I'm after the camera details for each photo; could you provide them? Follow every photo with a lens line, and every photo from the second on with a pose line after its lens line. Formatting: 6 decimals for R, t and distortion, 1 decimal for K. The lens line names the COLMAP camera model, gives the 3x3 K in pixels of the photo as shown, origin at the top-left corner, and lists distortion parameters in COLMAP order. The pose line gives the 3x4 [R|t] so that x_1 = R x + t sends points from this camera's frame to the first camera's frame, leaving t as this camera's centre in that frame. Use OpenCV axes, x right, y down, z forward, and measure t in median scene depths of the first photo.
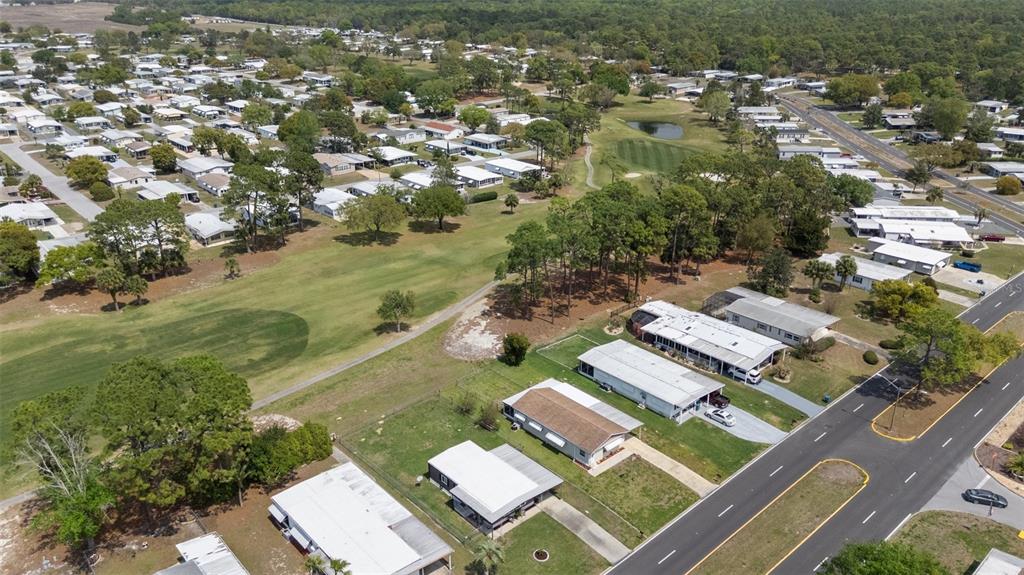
lens RADIAL K [[754.7, 0, 512.0], [0, 754.7, 287.5], [0, 0, 1]] dist [0.000704, 0.000340]
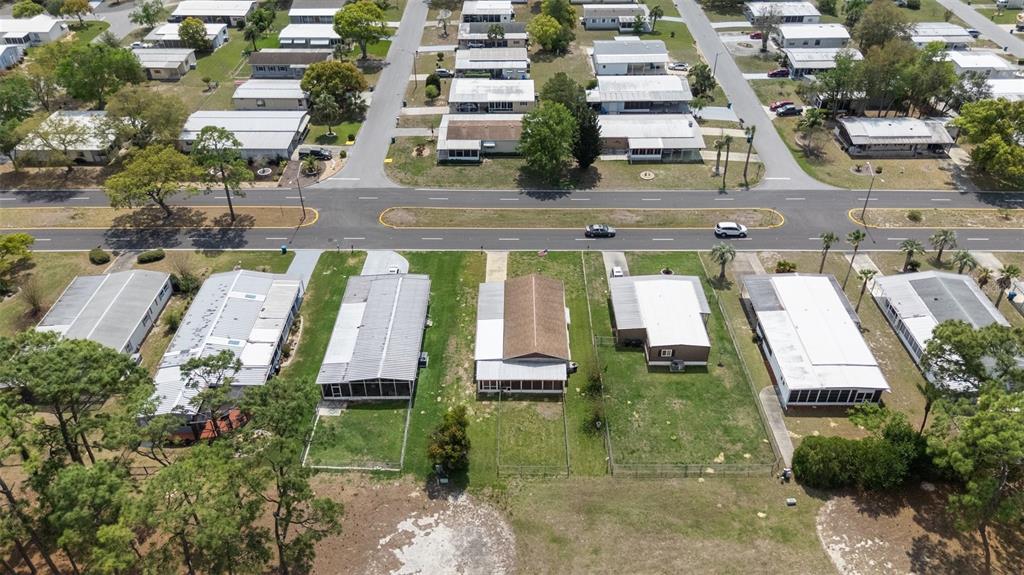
lens RADIAL K [[754.7, 0, 512.0], [0, 754.7, 287.5], [0, 0, 1]] dist [0.000704, 0.000340]
pose [[-0.745568, -0.380739, 0.546961, -0.367701], [0.266931, 0.581411, 0.768576, -0.521199], [-0.610636, 0.719027, -0.331850, 1.271190]]
